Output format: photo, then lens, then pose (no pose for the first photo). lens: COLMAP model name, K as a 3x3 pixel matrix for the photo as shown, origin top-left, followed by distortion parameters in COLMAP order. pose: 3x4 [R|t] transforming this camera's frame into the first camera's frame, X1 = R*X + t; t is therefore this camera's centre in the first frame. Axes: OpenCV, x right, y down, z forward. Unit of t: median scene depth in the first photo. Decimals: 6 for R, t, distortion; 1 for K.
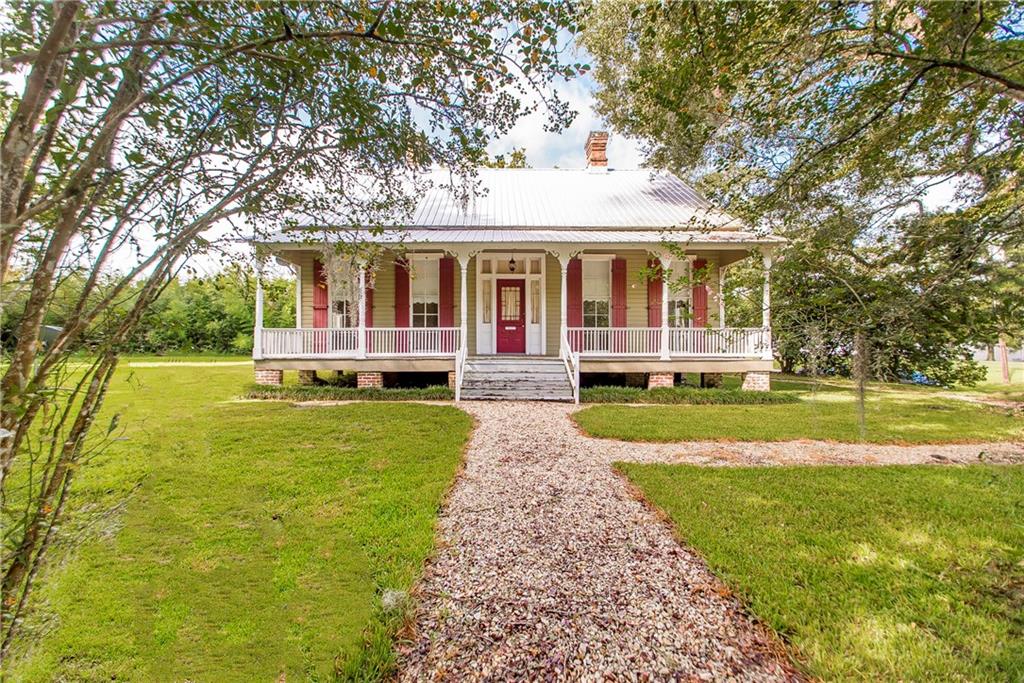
lens RADIAL K [[398.9, 0, 504.8], [0, 398.9, 344.4], [0, 0, 1]] dist [0.000556, 0.000183]
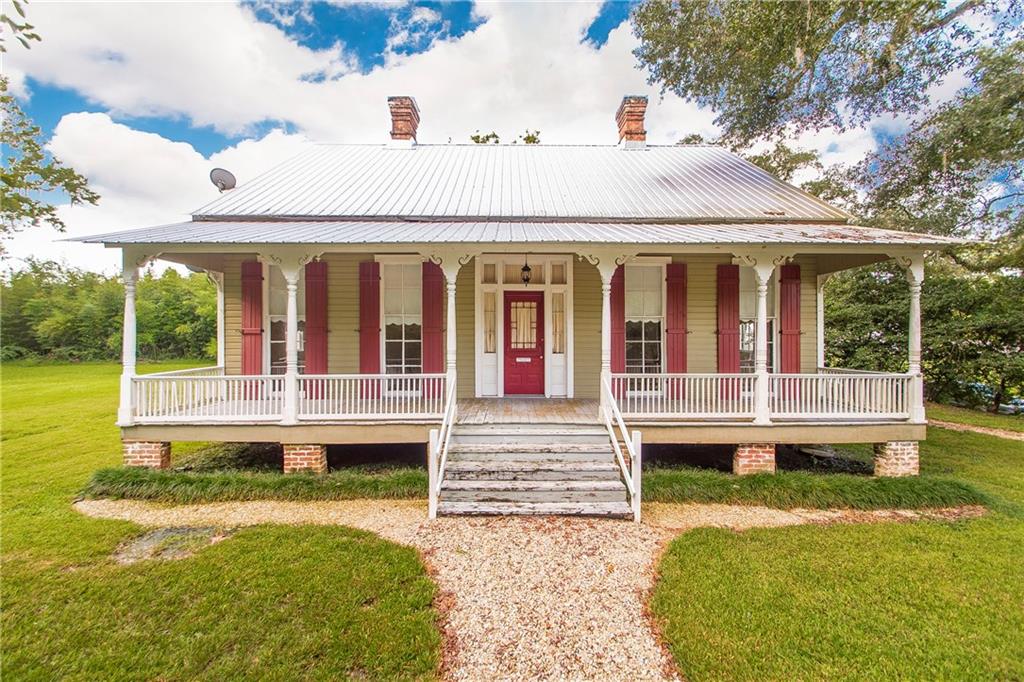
lens RADIAL K [[386.5, 0, 526.1], [0, 386.5, 328.9], [0, 0, 1]] dist [-0.006401, -0.000083]
pose [[0.999771, -0.002761, 0.021221, 0.004845], [0.002840, 0.999989, -0.003700, -0.108769], [-0.021210, 0.003759, 0.999768, 0.363566]]
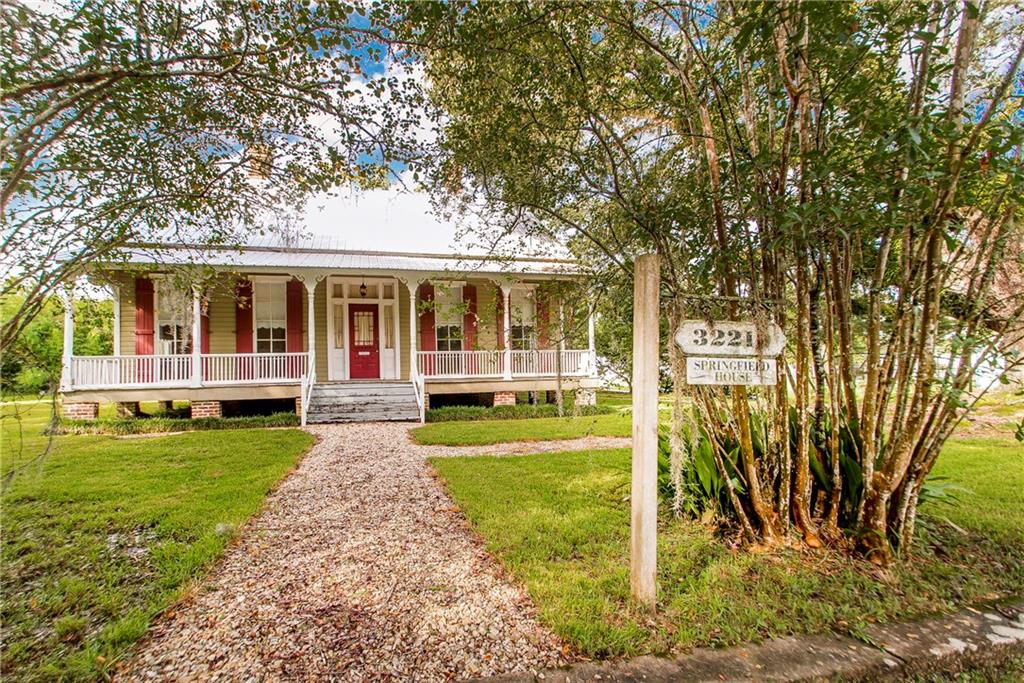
lens RADIAL K [[445.7, 0, 475.8], [0, 445.7, 362.7], [0, 0, 1]] dist [0.003411, -0.000033]
pose [[0.976491, -0.016911, 0.214894, 0.054320], [0.022552, 0.999462, -0.023826, 0.017601], [-0.214375, 0.028112, 0.976347, -0.157556]]
